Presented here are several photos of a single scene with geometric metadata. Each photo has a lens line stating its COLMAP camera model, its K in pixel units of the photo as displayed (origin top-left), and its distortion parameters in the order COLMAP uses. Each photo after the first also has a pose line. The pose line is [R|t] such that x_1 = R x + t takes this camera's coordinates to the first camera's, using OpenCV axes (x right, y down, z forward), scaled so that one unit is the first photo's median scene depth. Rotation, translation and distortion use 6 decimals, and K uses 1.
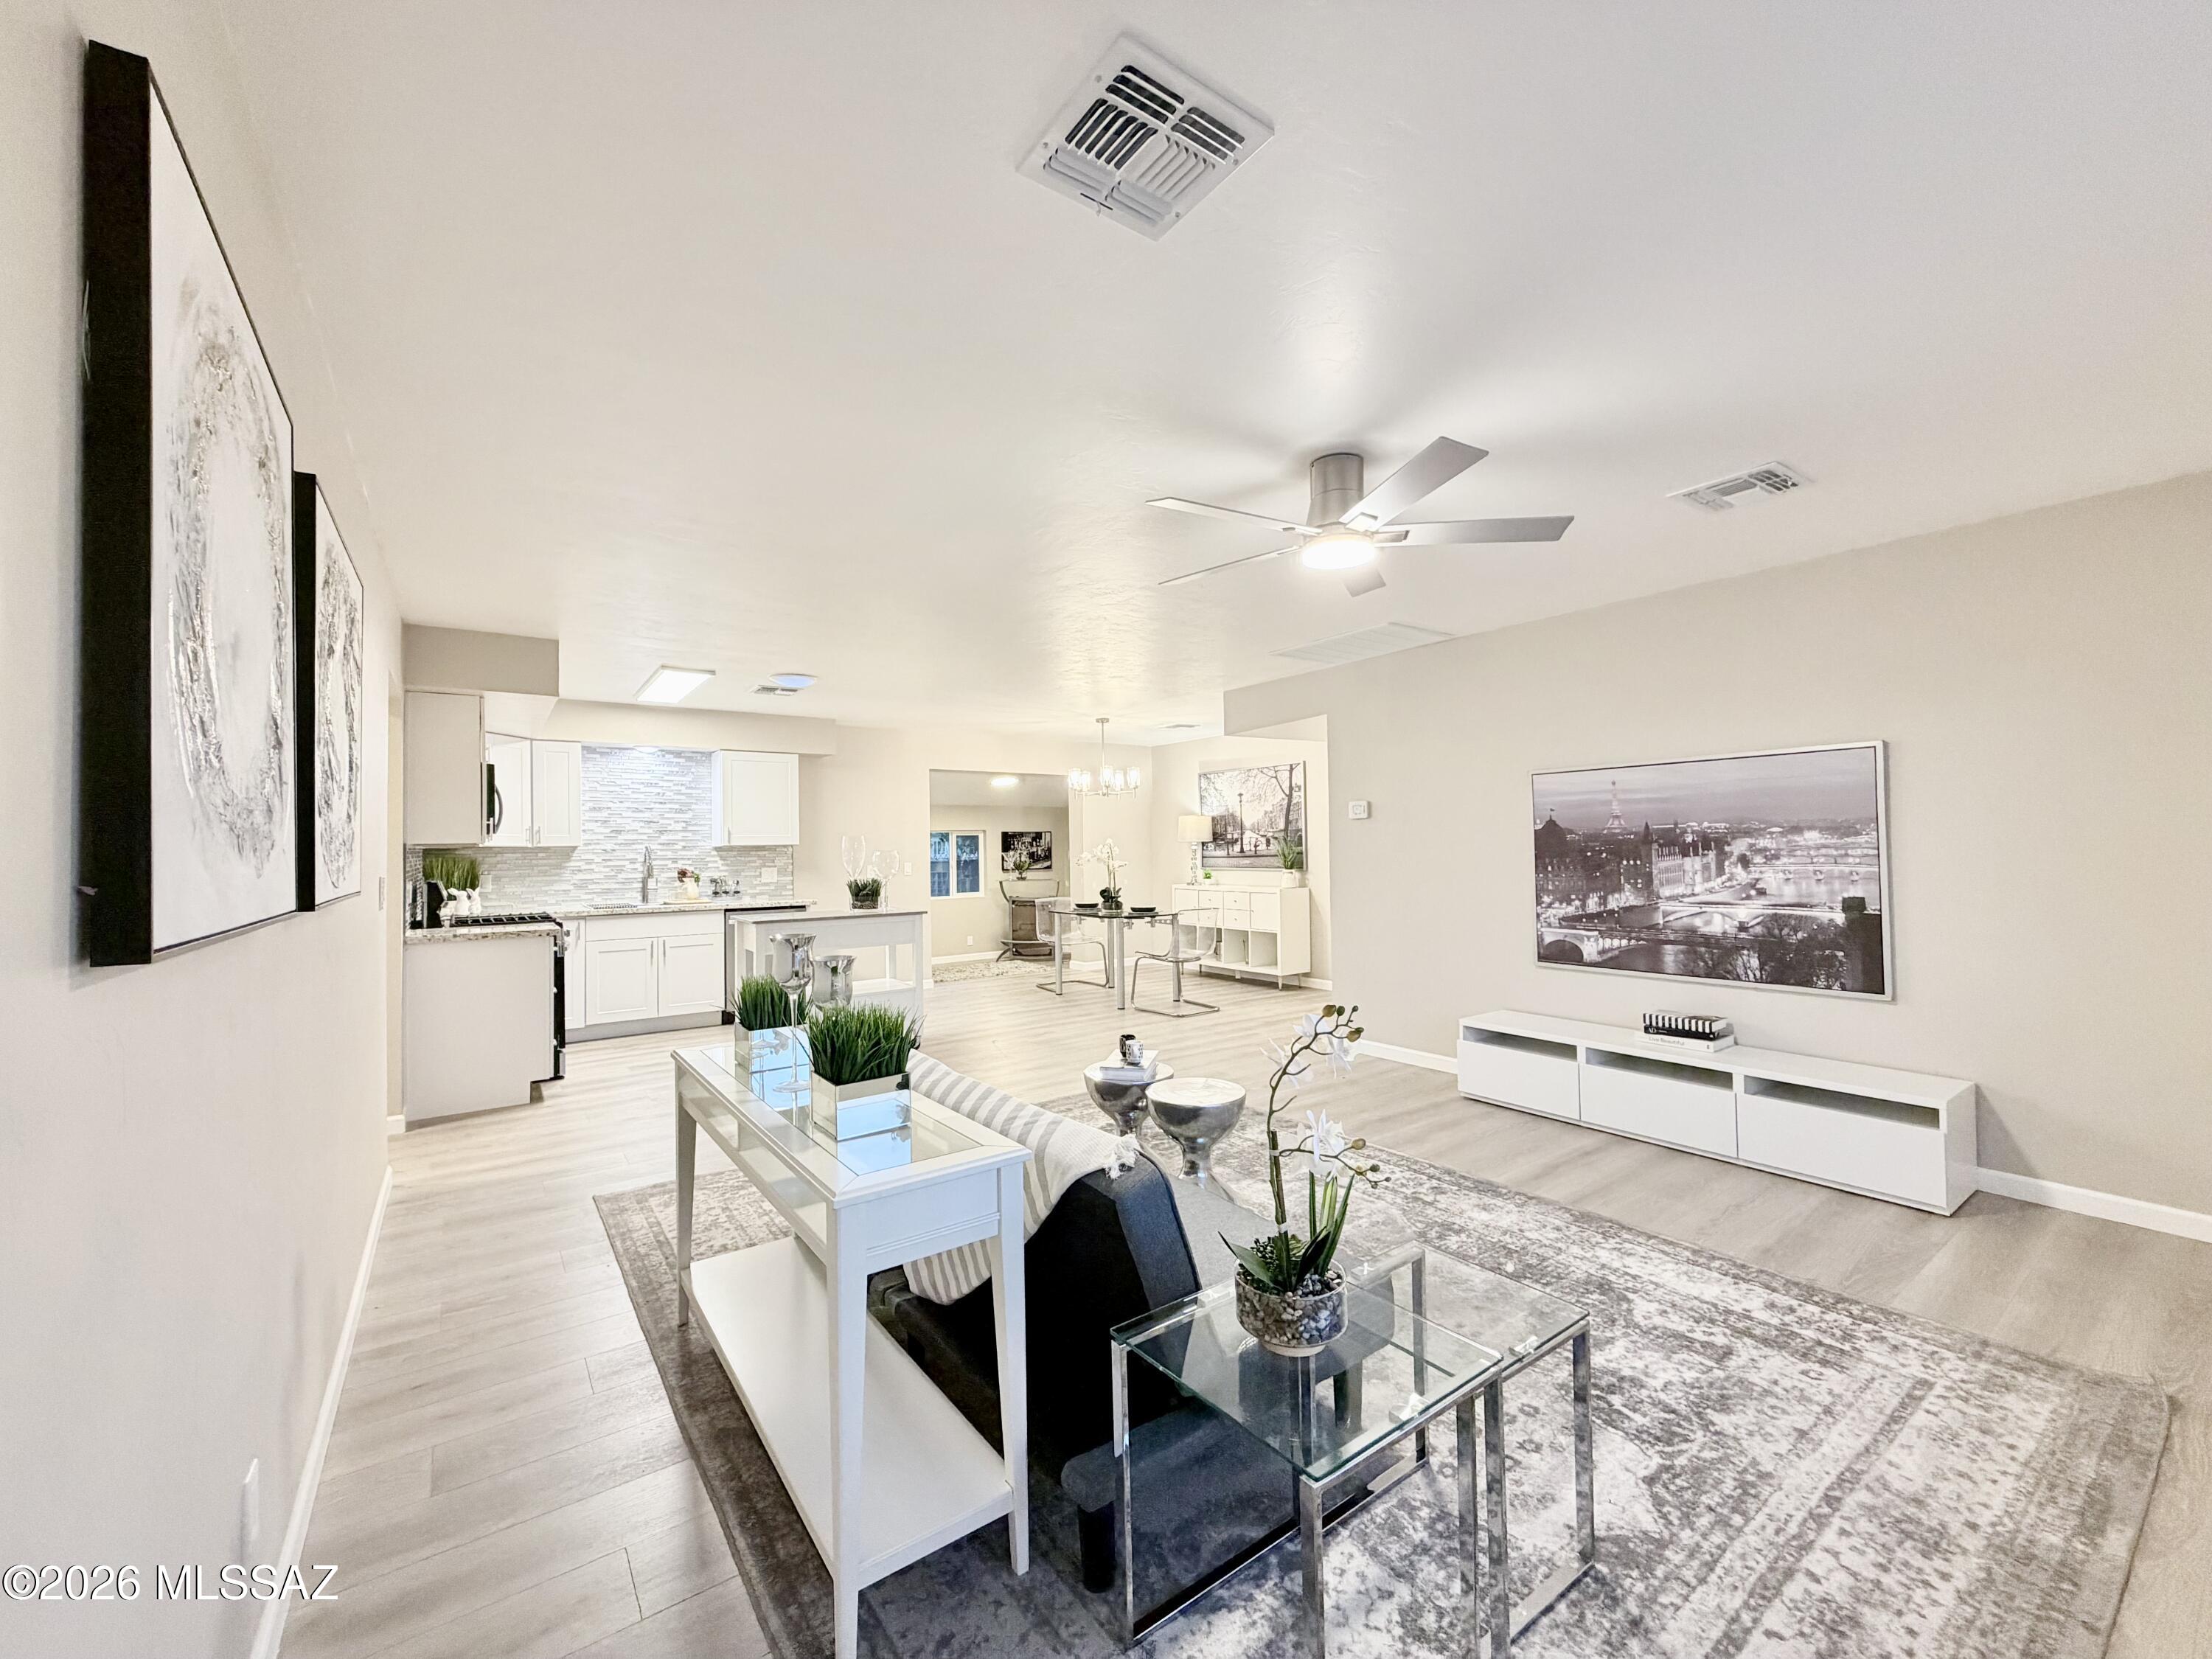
lens RADIAL K [[882.3, 0, 1098.3], [0, 882.3, 827.4], [0, 0, 1]] dist [0.001287, -0.000552]
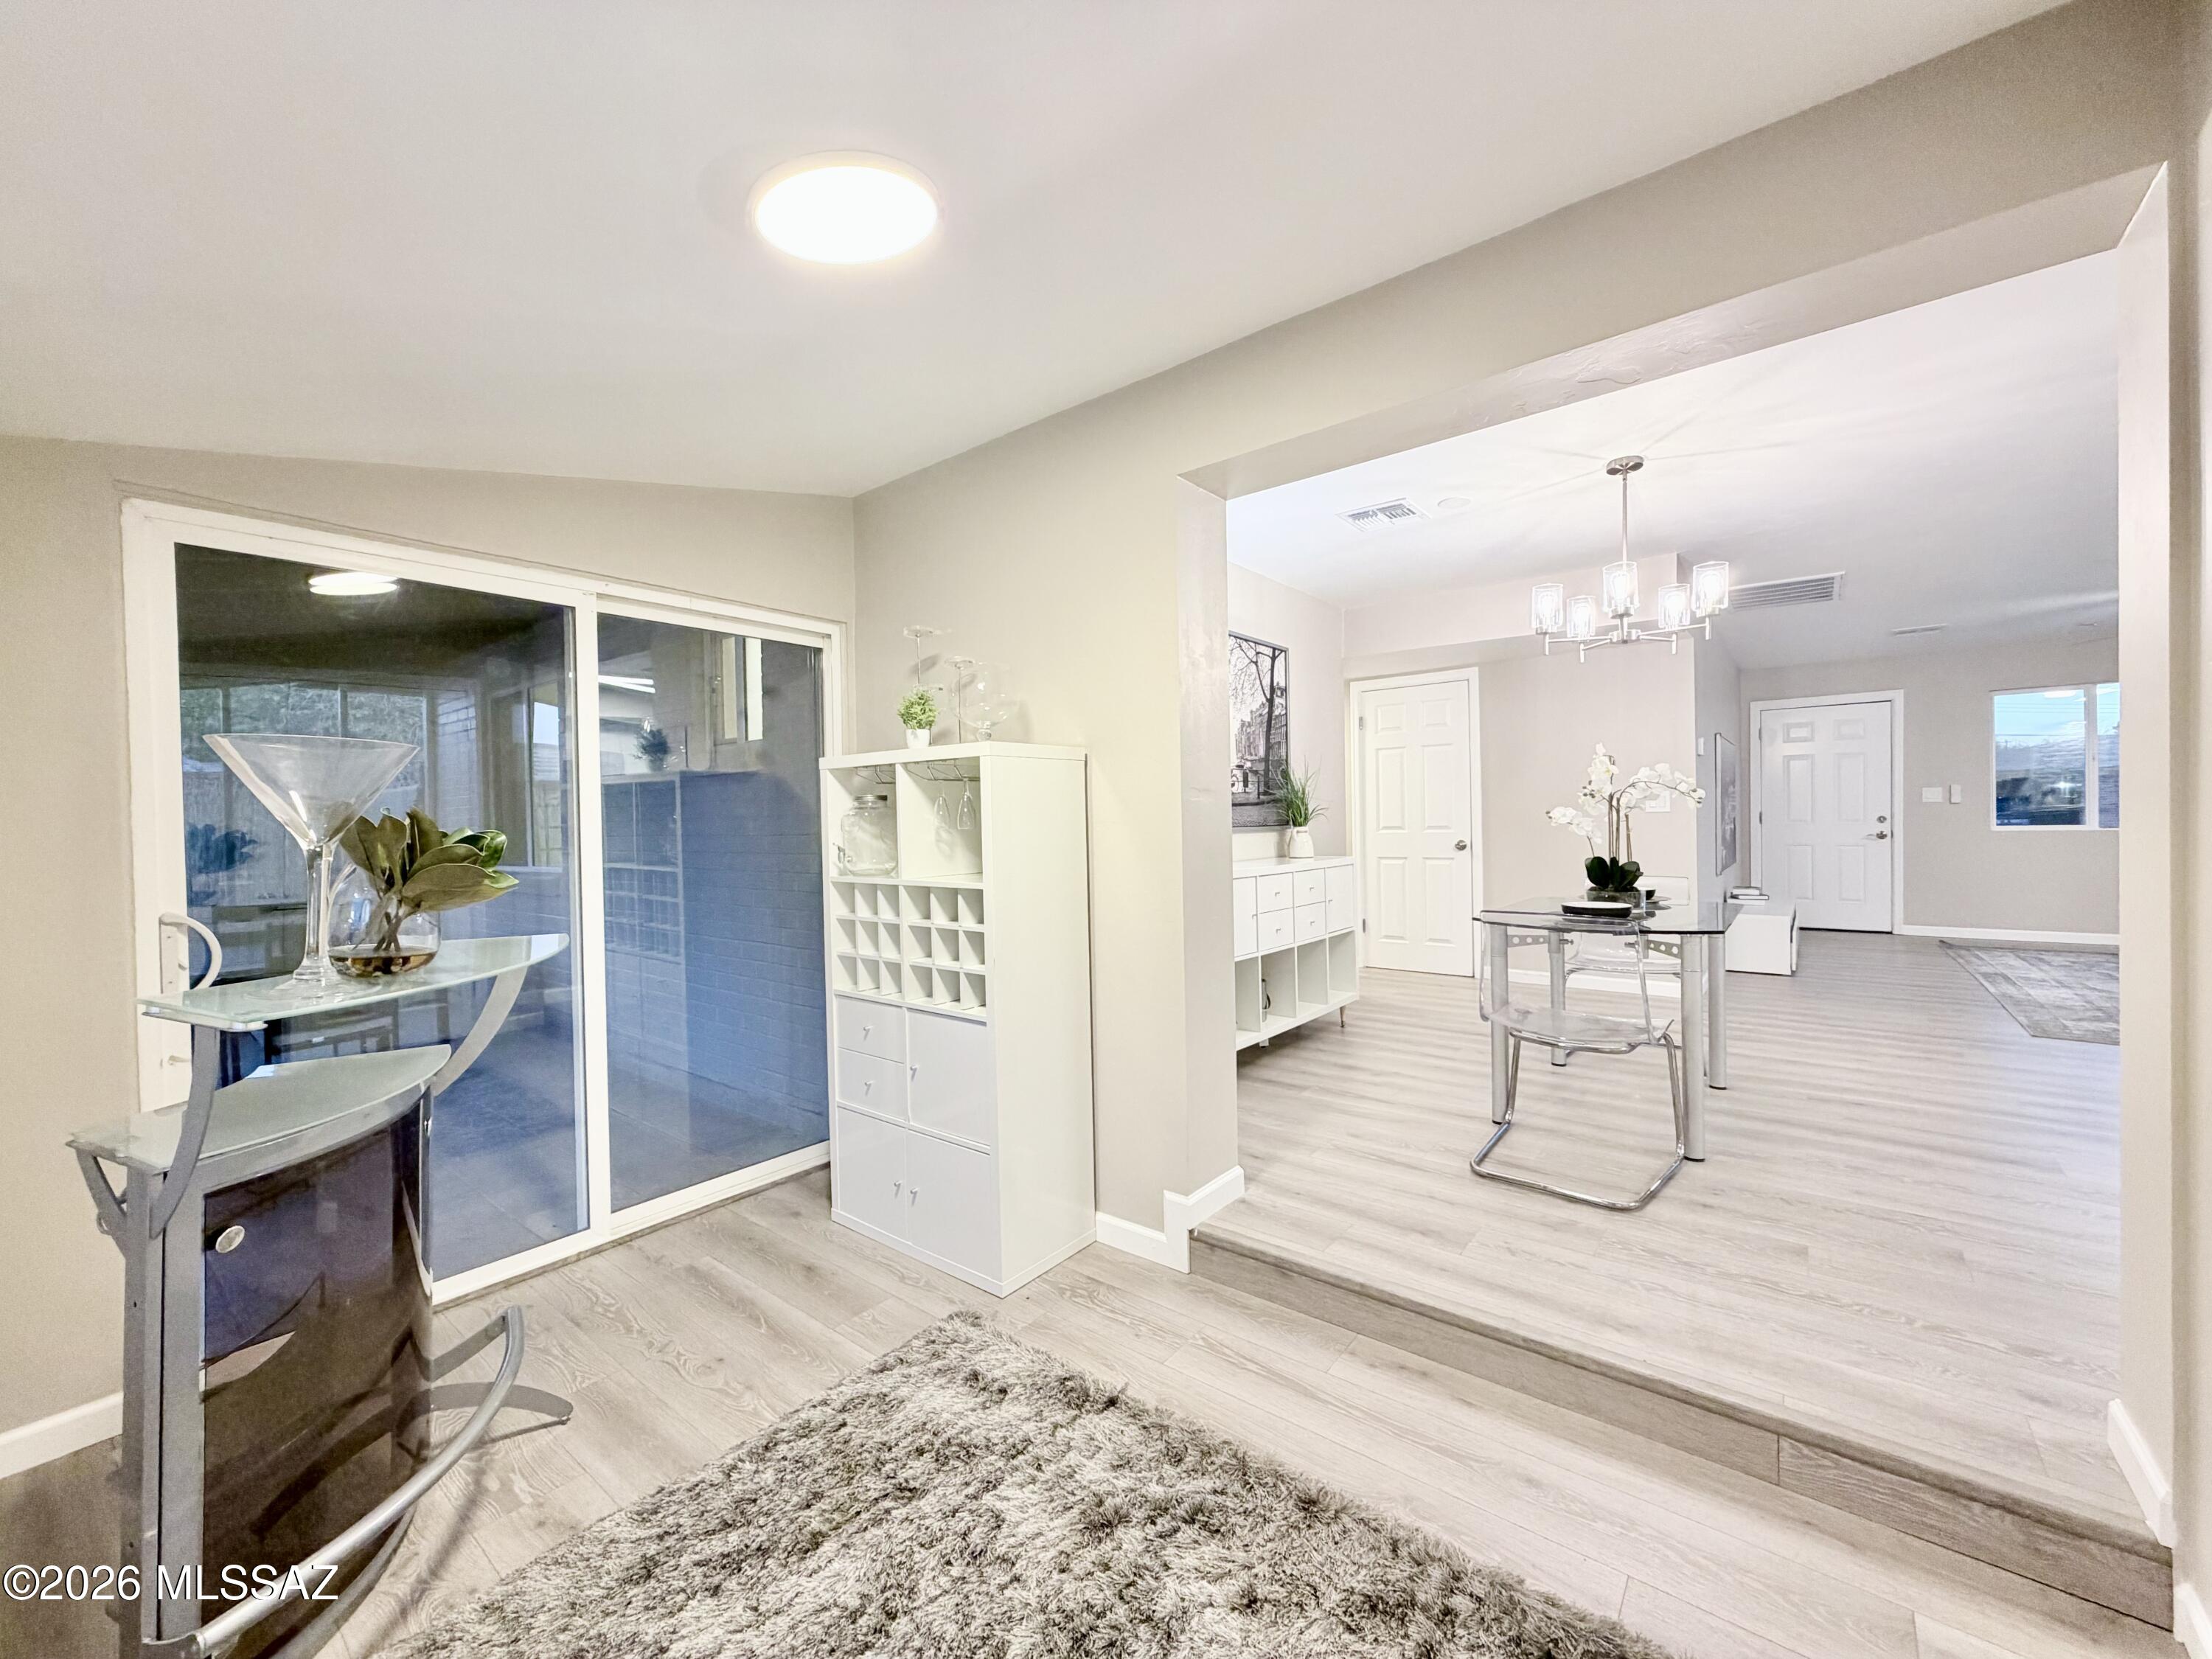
lens RADIAL K [[882.3, 0, 1102.1], [0, 882.3, 831.5], [0, 0, 1]] dist [0.001287, -0.000552]
pose [[-0.271455, 0.008953, 0.962409, -0.336551], [0.000557, 0.999958, -0.009145, 0.059607], [-0.962451, -0.001946, -0.271449, 1.363902]]
